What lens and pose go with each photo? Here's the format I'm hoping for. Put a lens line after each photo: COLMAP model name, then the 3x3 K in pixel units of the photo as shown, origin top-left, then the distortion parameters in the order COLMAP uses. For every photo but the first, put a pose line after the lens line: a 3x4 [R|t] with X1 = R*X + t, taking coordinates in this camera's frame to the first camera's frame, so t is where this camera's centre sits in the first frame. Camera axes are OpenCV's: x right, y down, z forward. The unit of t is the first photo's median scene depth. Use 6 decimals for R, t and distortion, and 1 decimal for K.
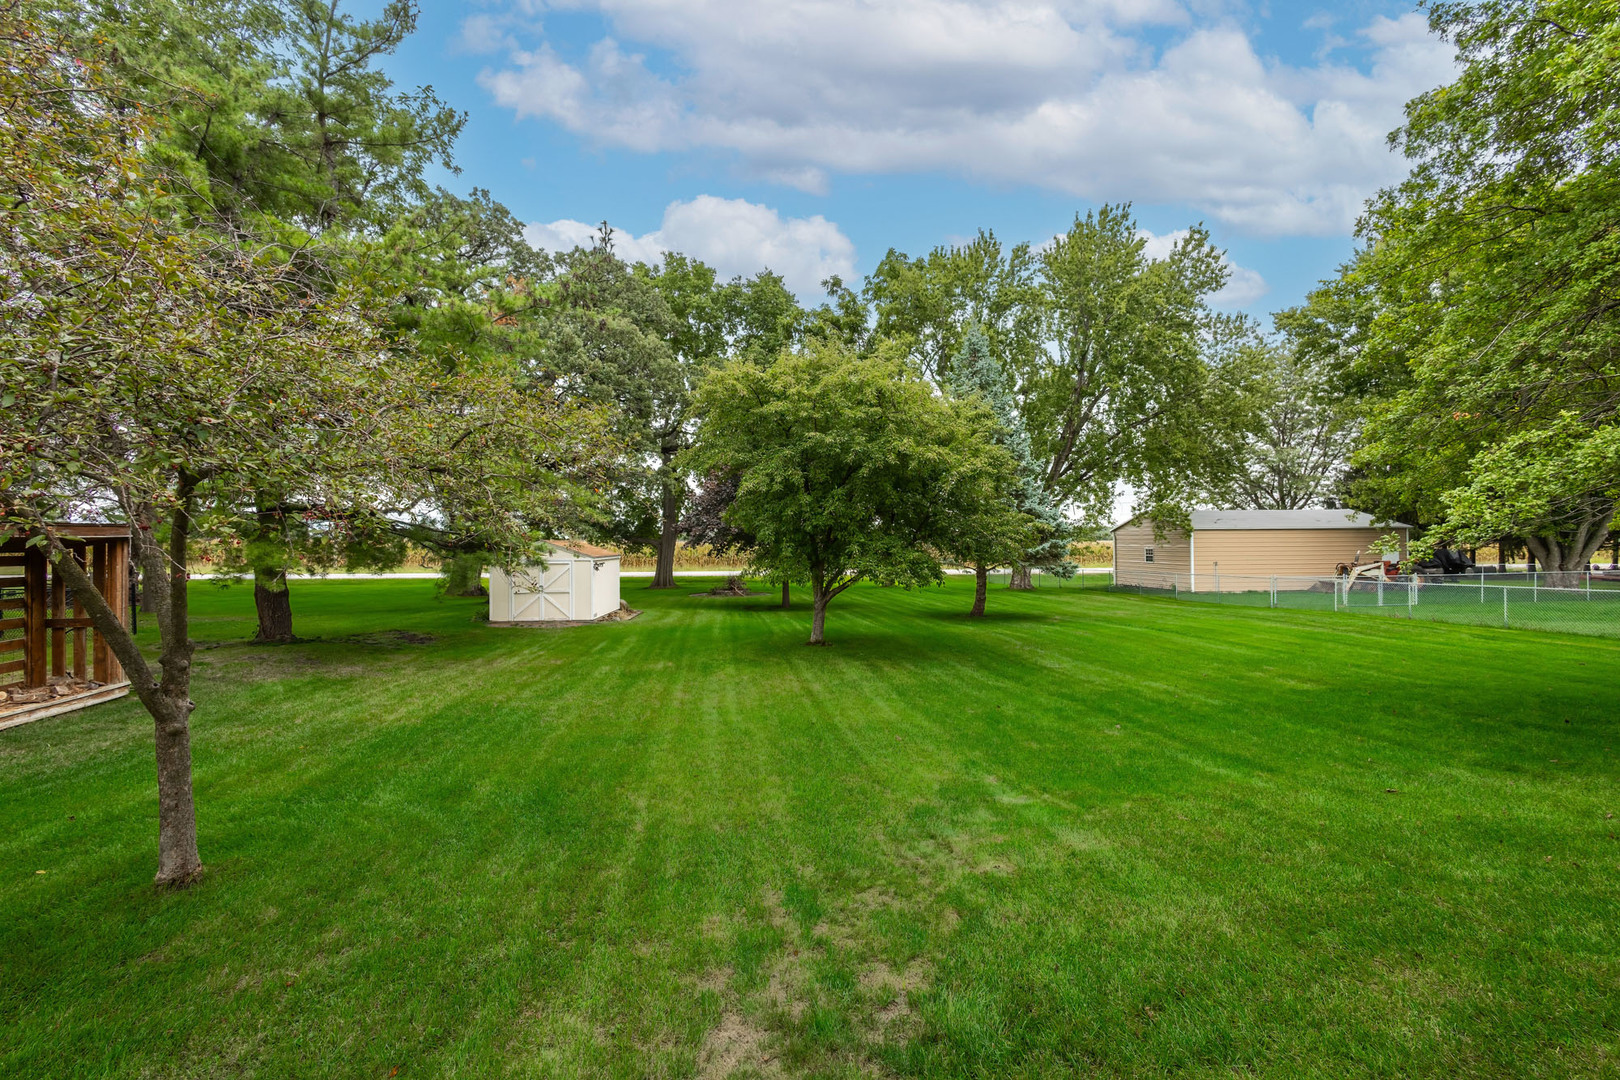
lens RADIAL K [[743.8, 0, 806.1], [0, 743.8, 539.0], [0, 0, 1]] dist [0.006257, 0.000012]
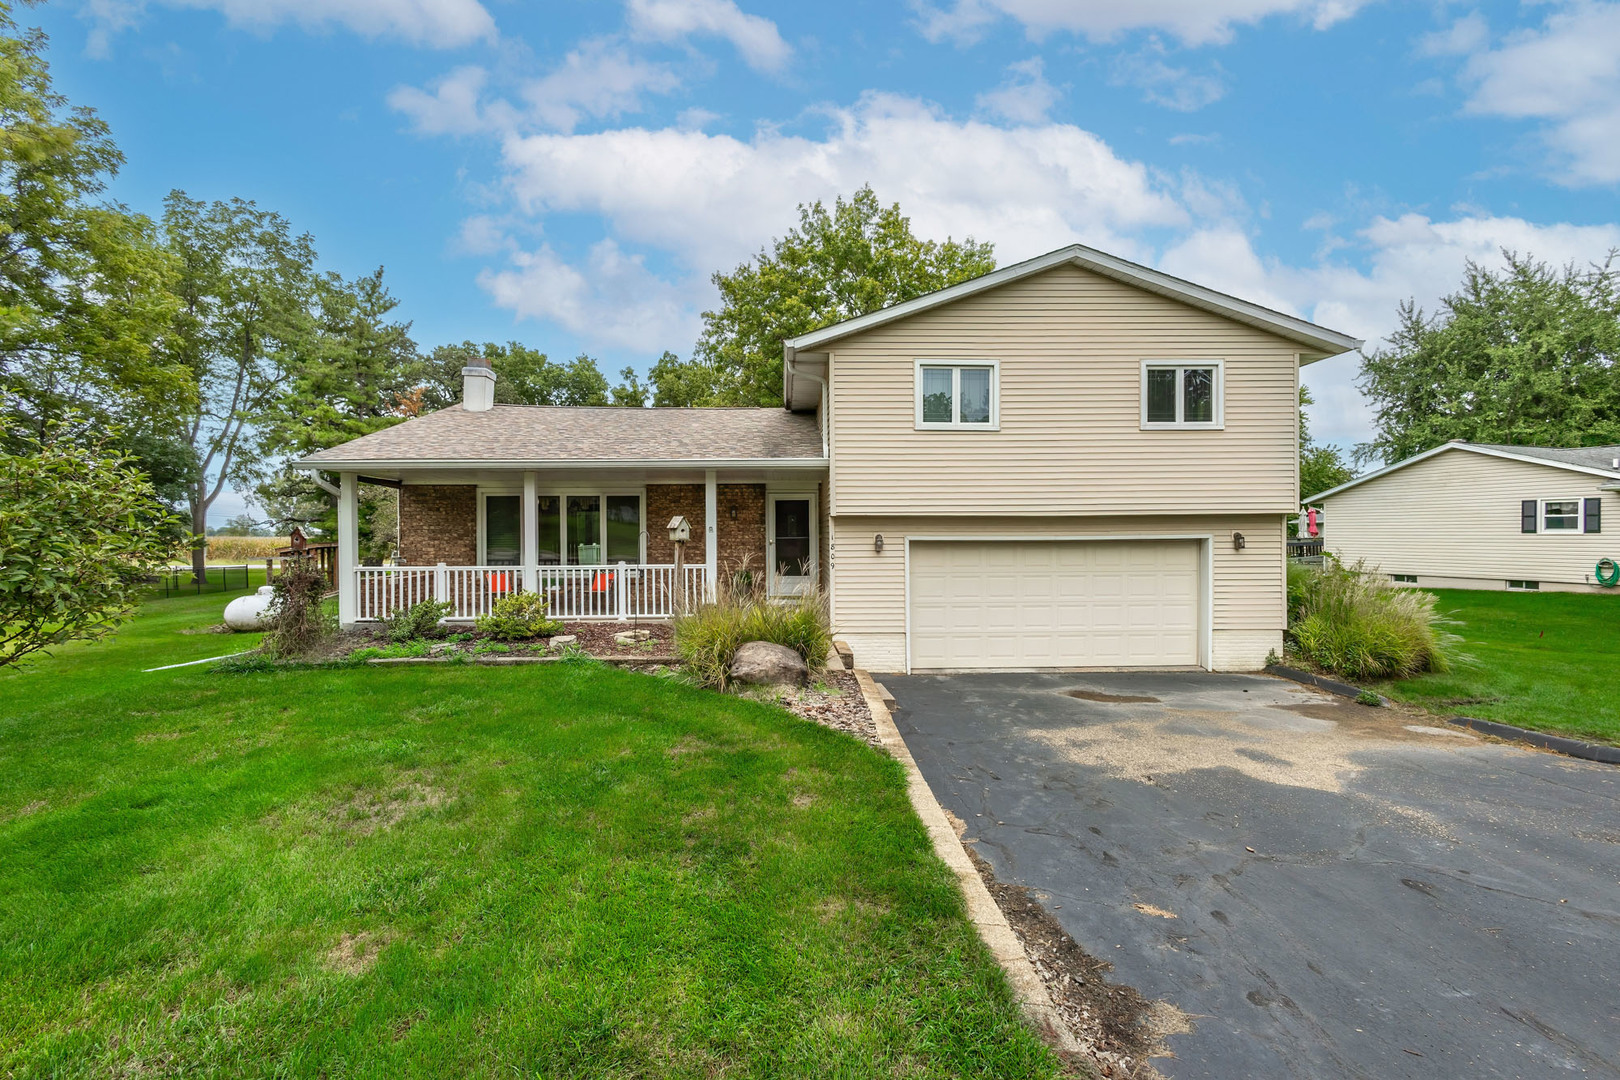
lens RADIAL K [[743.8, 0, 812.3], [0, 743.8, 540.8], [0, 0, 1]] dist [0.006257, 0.000012]
pose [[0.980425, 0.005836, 0.196809, 0.179148], [-0.006762, 0.999969, 0.004035, -0.012843], [-0.196779, -0.005287, 0.980434, -0.922739]]
